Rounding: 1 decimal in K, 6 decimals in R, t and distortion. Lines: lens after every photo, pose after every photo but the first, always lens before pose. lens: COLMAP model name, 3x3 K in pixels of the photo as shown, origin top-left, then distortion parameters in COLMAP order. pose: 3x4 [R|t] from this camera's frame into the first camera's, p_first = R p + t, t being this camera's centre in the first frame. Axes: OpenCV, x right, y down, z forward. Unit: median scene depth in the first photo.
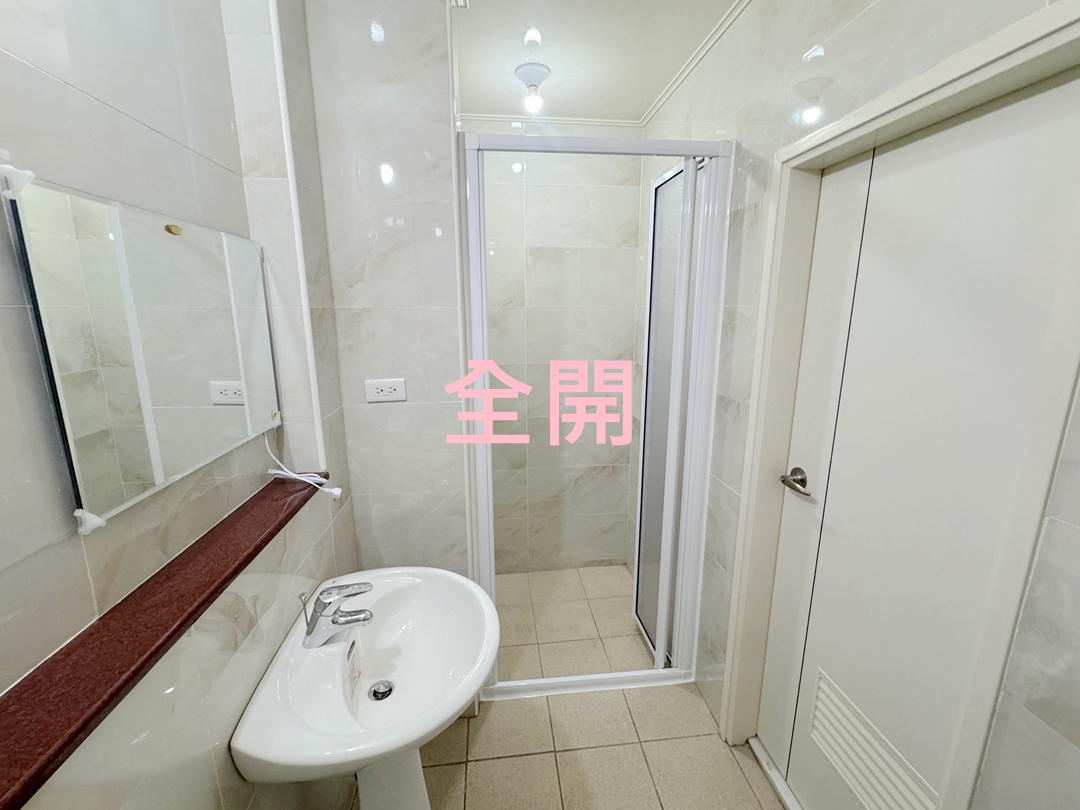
lens RADIAL K [[471.2, 0, 531.8], [0, 471.2, 405.7], [0, 0, 1]] dist [0.000130, -0.000366]
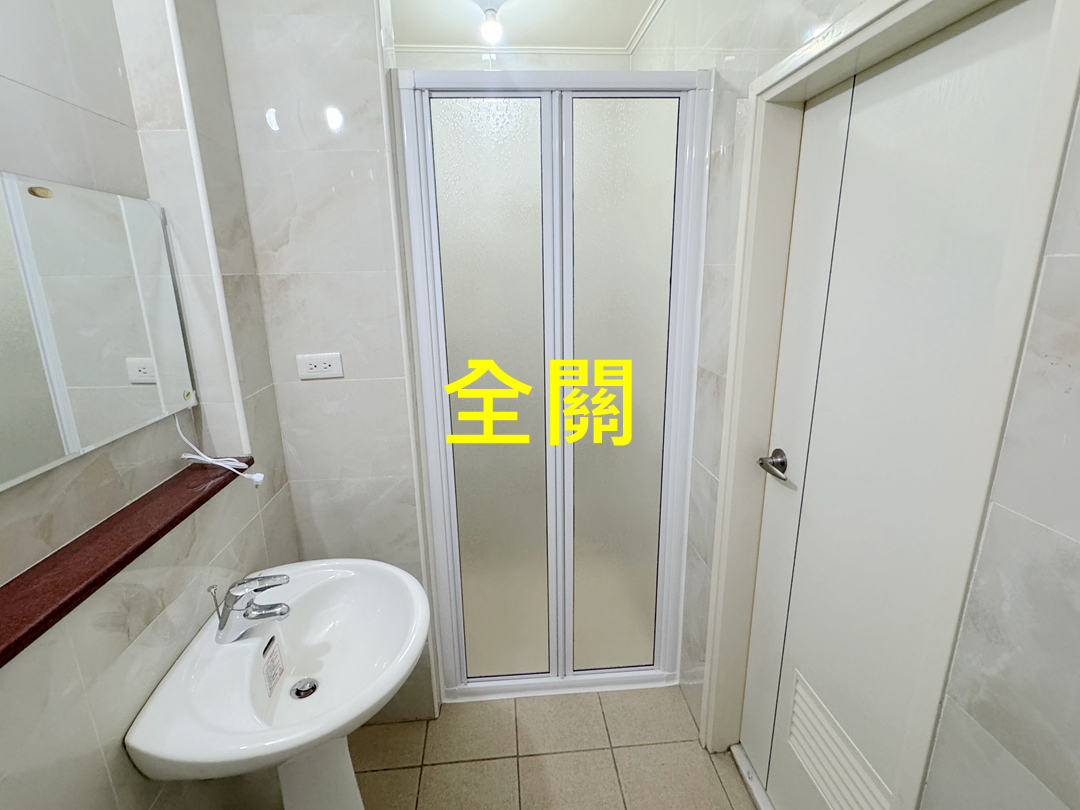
lens RADIAL K [[534.5, 0, 544.4], [0, 534.5, 407.3], [0, 0, 1]] dist [-0.000952, 0.001014]
pose [[0.999385, -0.008339, -0.034059, 0.165227], [0.009970, 0.998797, 0.048019, 0.001361], [0.033618, -0.048329, 0.998266, -0.011594]]
